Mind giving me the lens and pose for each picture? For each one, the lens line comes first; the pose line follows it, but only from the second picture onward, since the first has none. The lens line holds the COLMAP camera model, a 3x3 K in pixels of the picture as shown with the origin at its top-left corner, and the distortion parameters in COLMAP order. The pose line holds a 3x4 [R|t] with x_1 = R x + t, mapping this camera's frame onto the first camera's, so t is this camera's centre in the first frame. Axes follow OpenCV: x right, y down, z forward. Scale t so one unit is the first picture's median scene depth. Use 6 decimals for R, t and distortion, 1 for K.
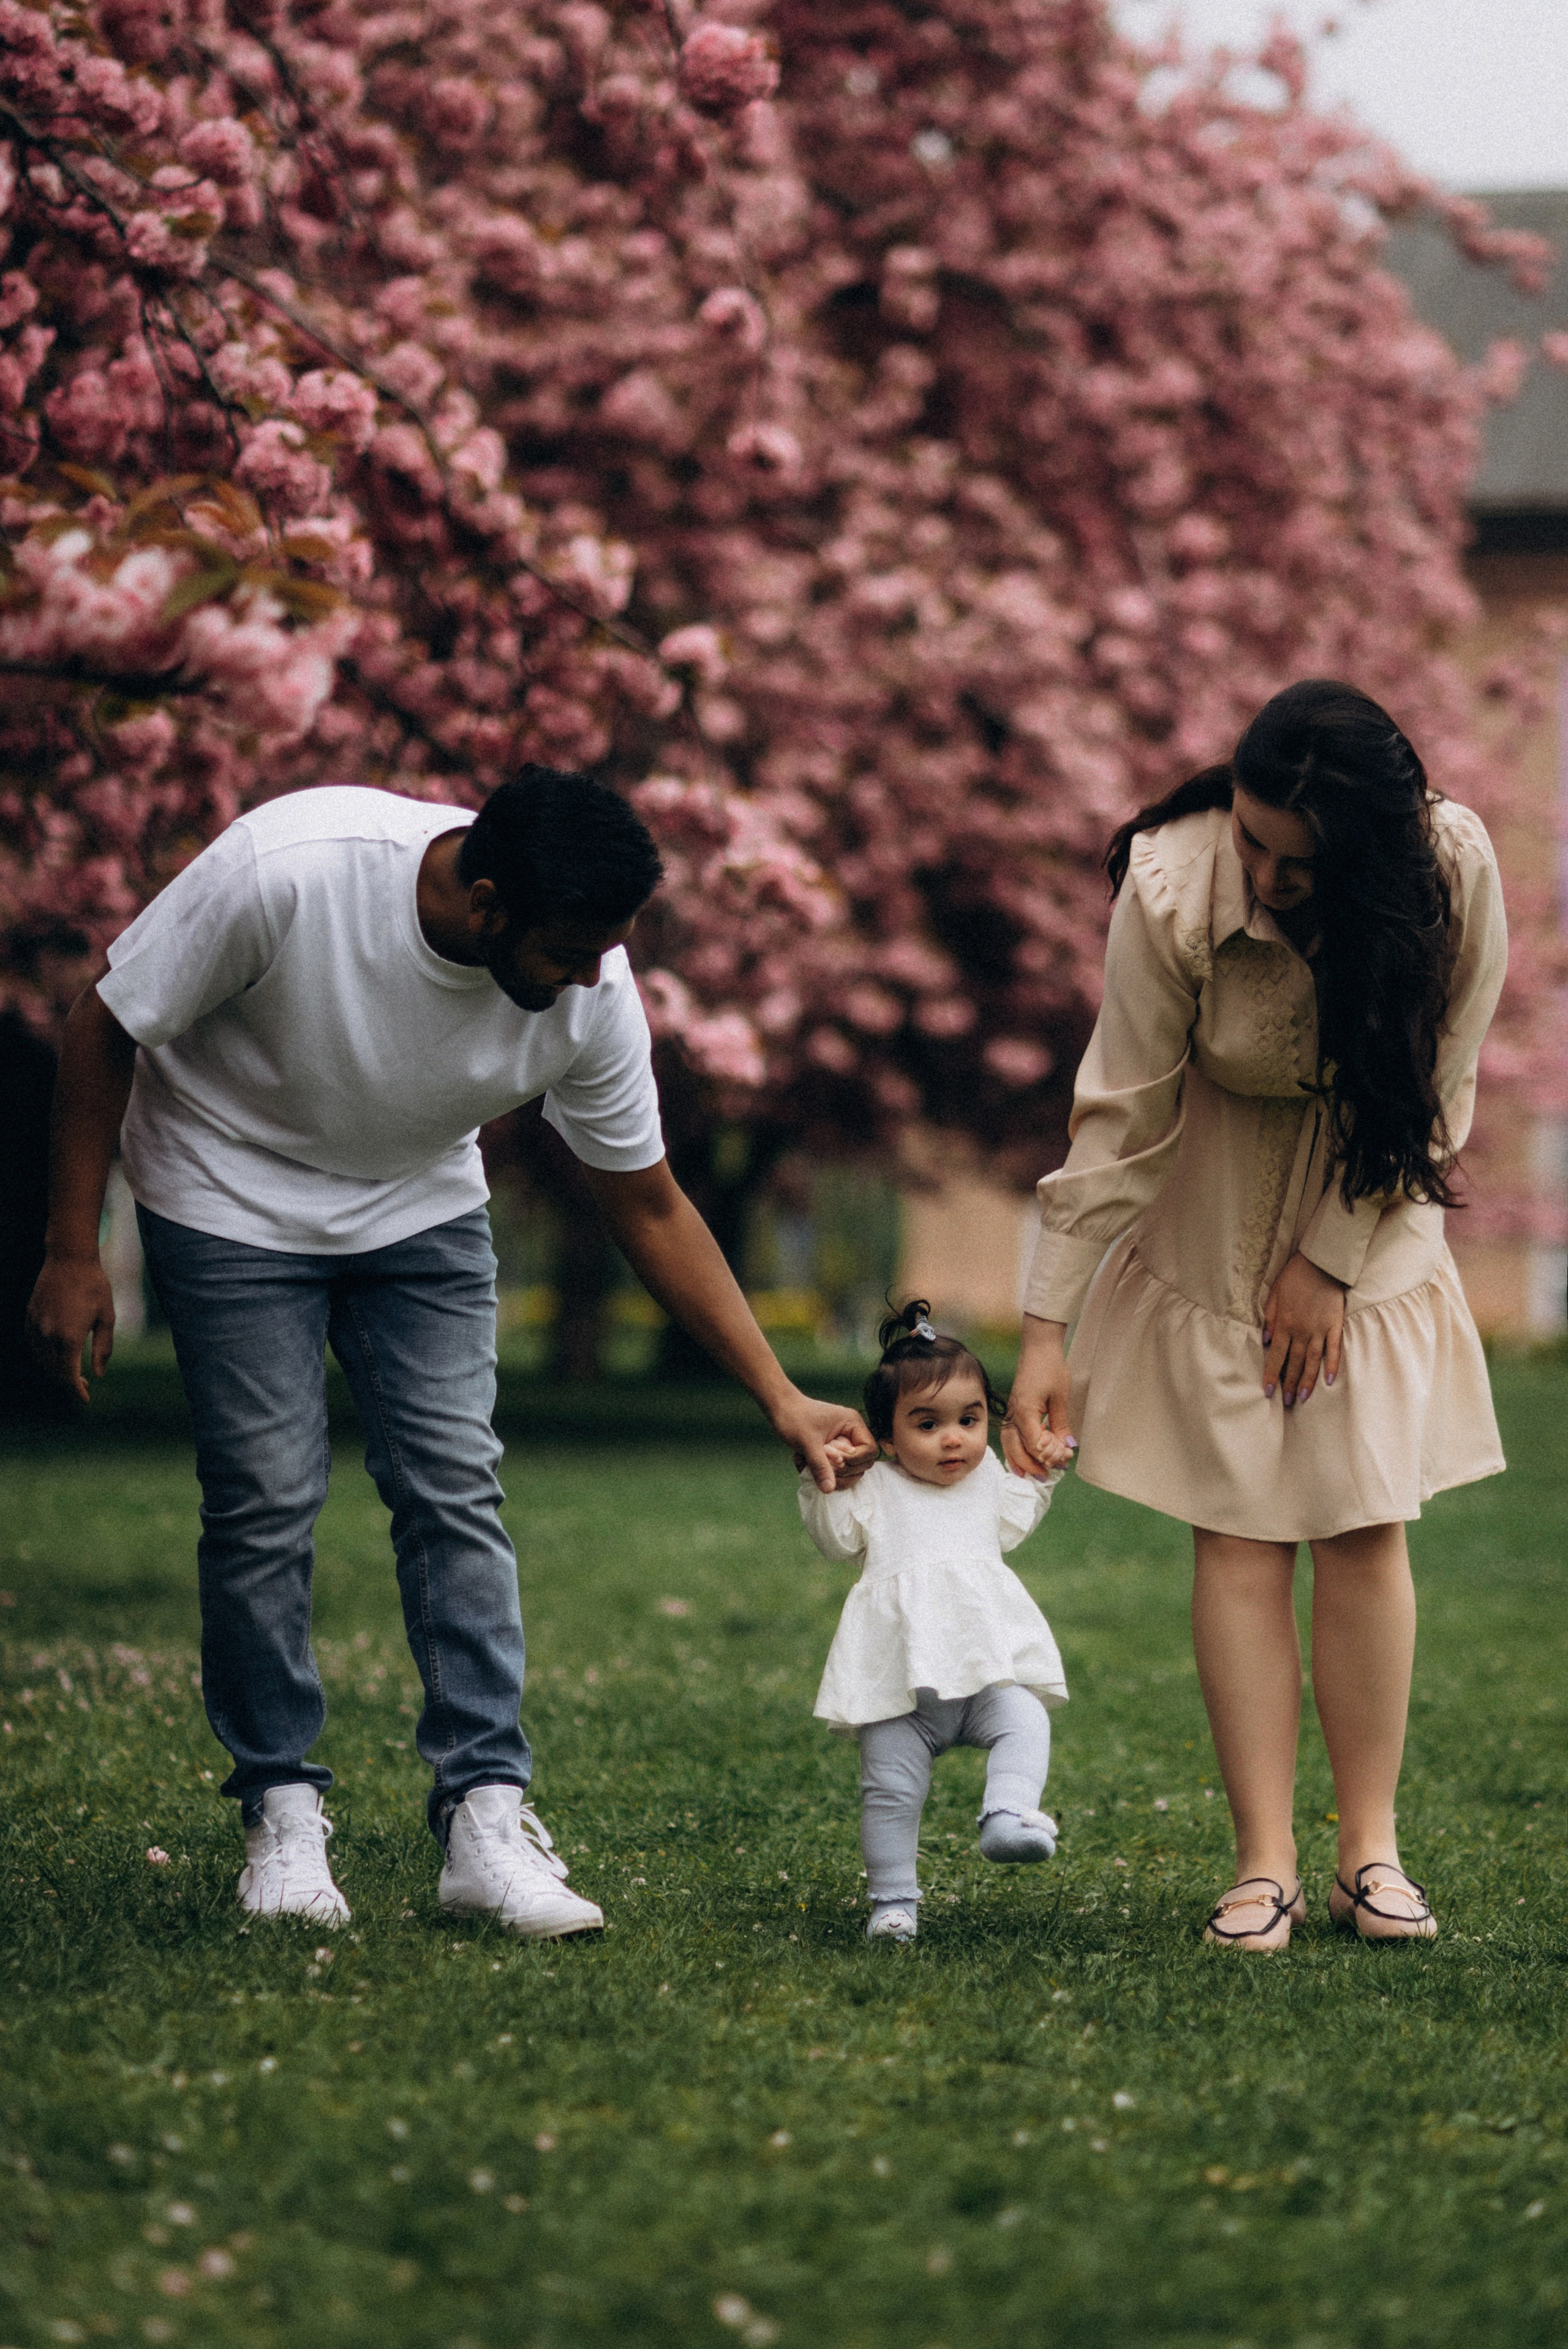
lens RADIAL K [[7361.6, 0, 784.0], [0, 7361.6, 1174.5], [0, 0, 1]] dist [1.663090, -36.299062]
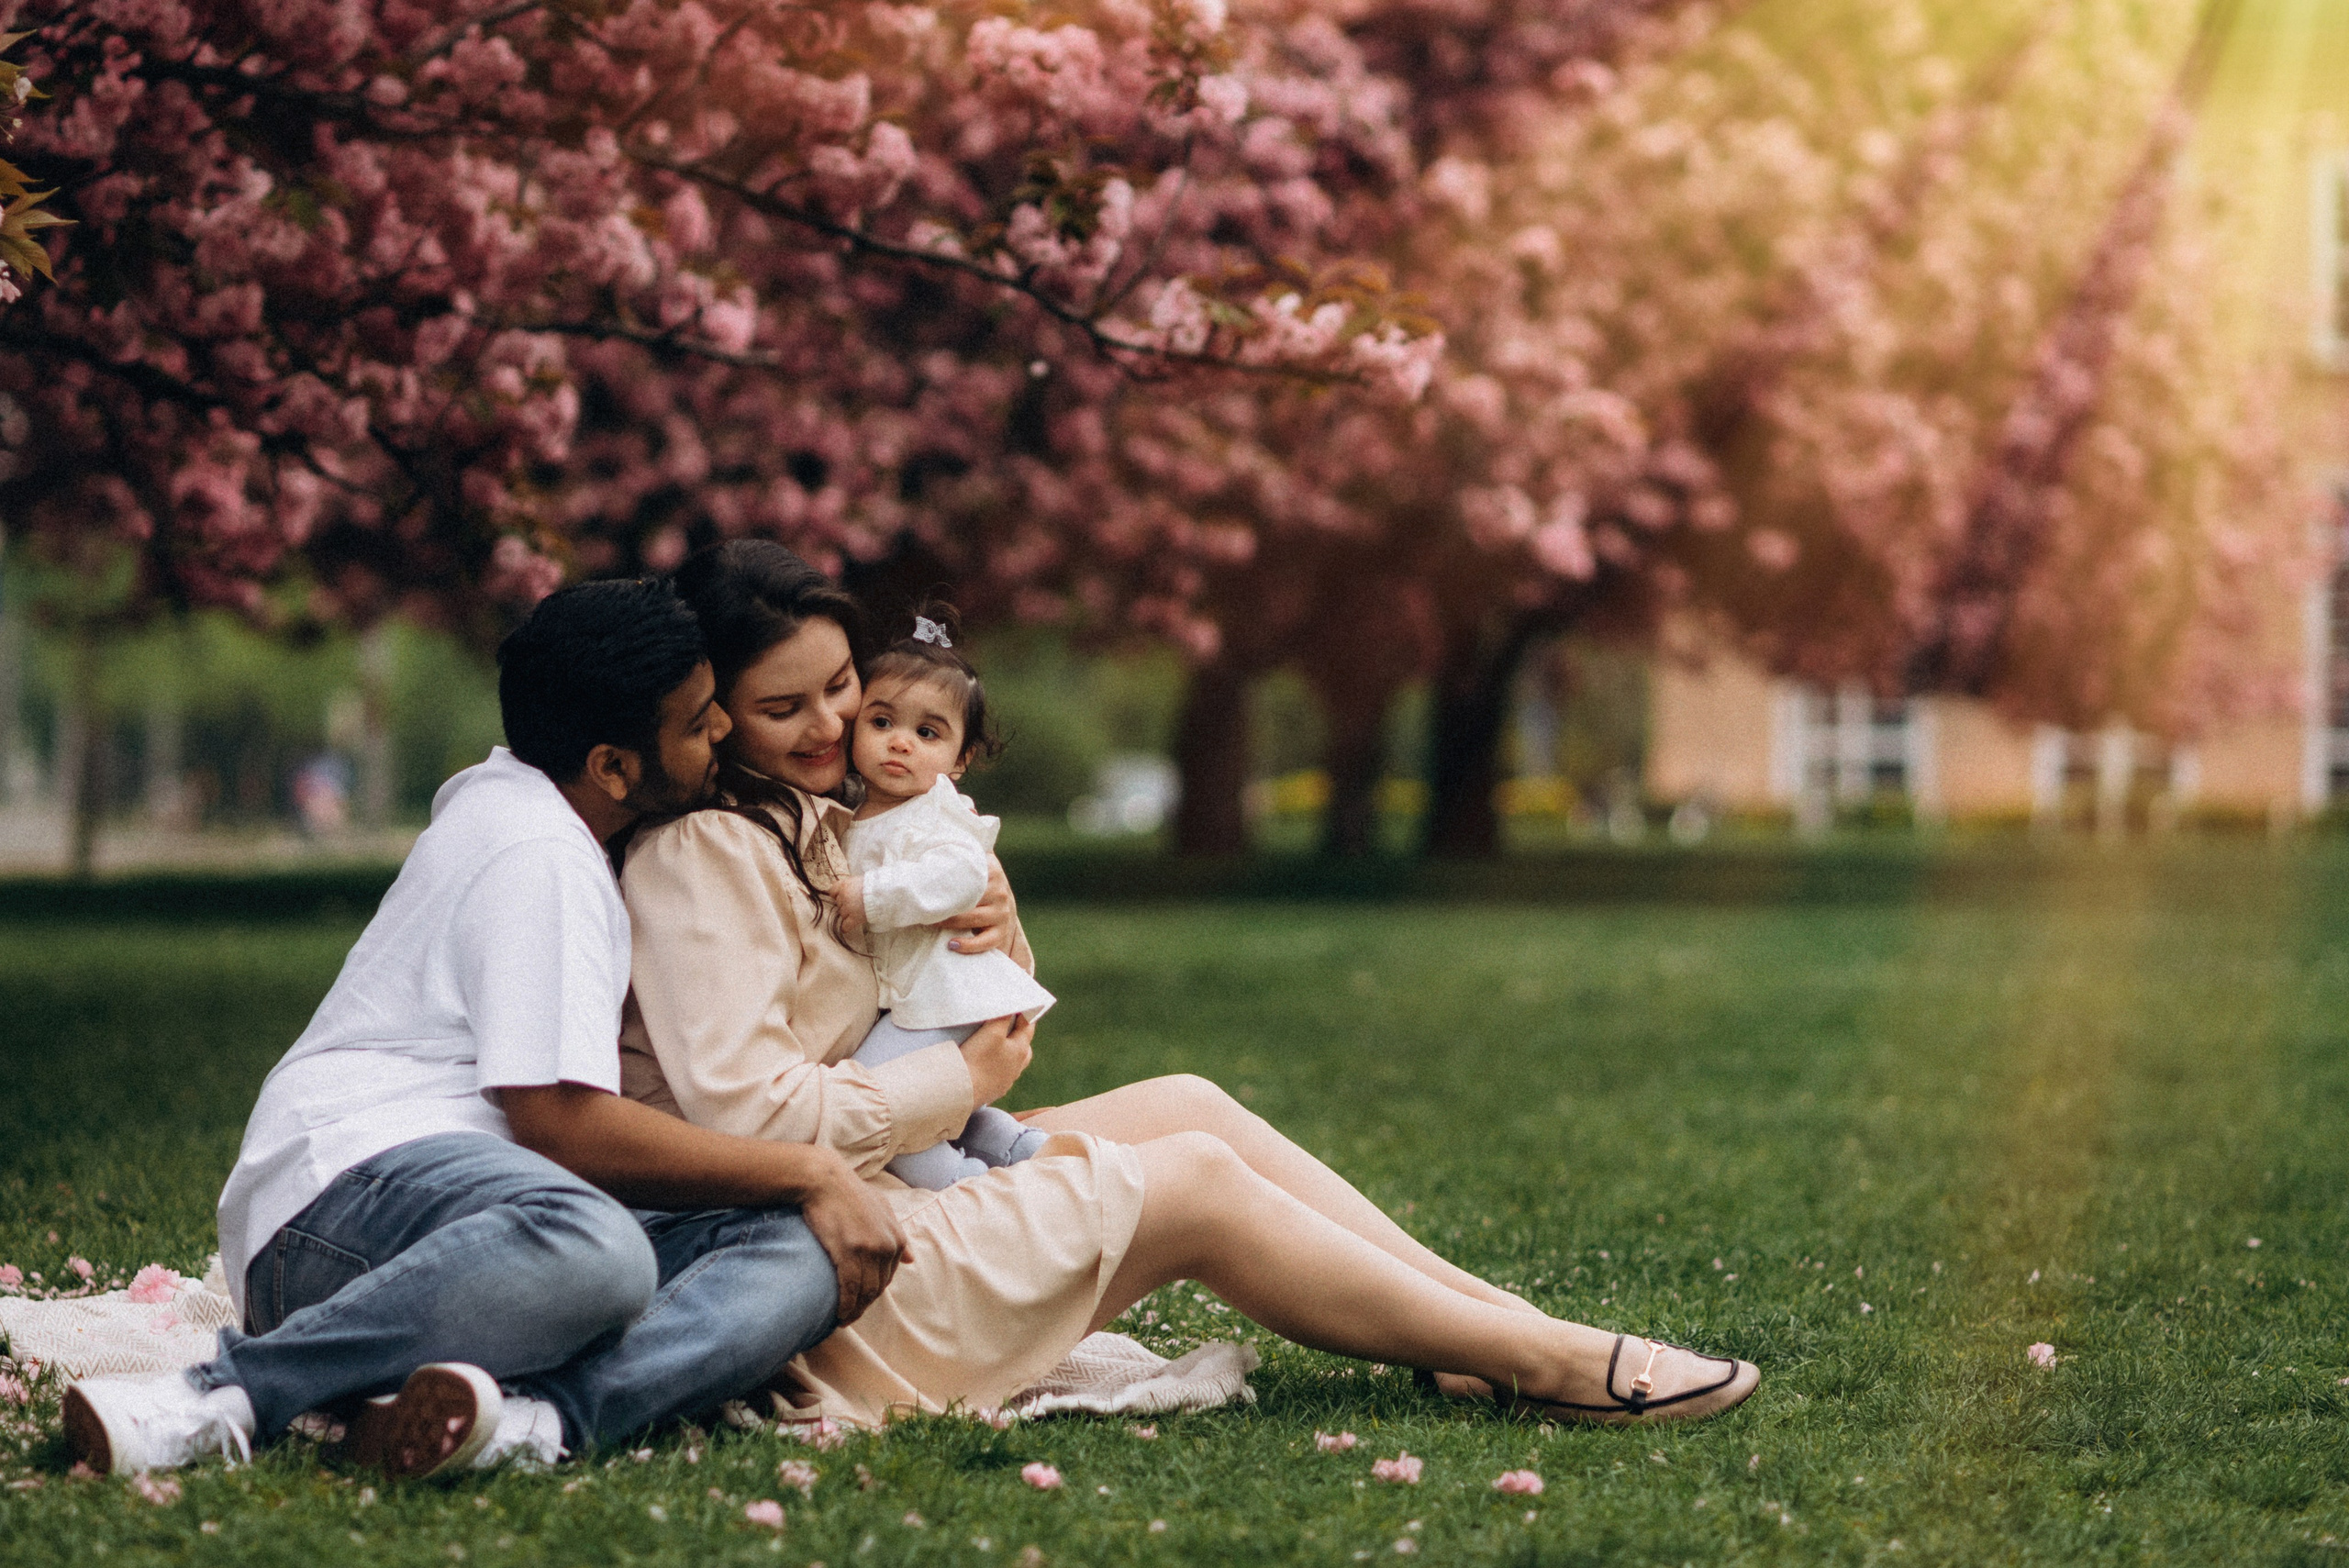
lens RADIAL K [[7361.4, 0, 1174.5], [0, 7361.4, 784.0], [0, 0, 1]] dist [1.663090, -36.299062]
pose [[0.998724, -0.016596, -0.047689, -0.007497], [0.017375, 0.999721, 0.015971, 0.000585], [0.047410, -0.016779, 0.998735, -0.150514]]
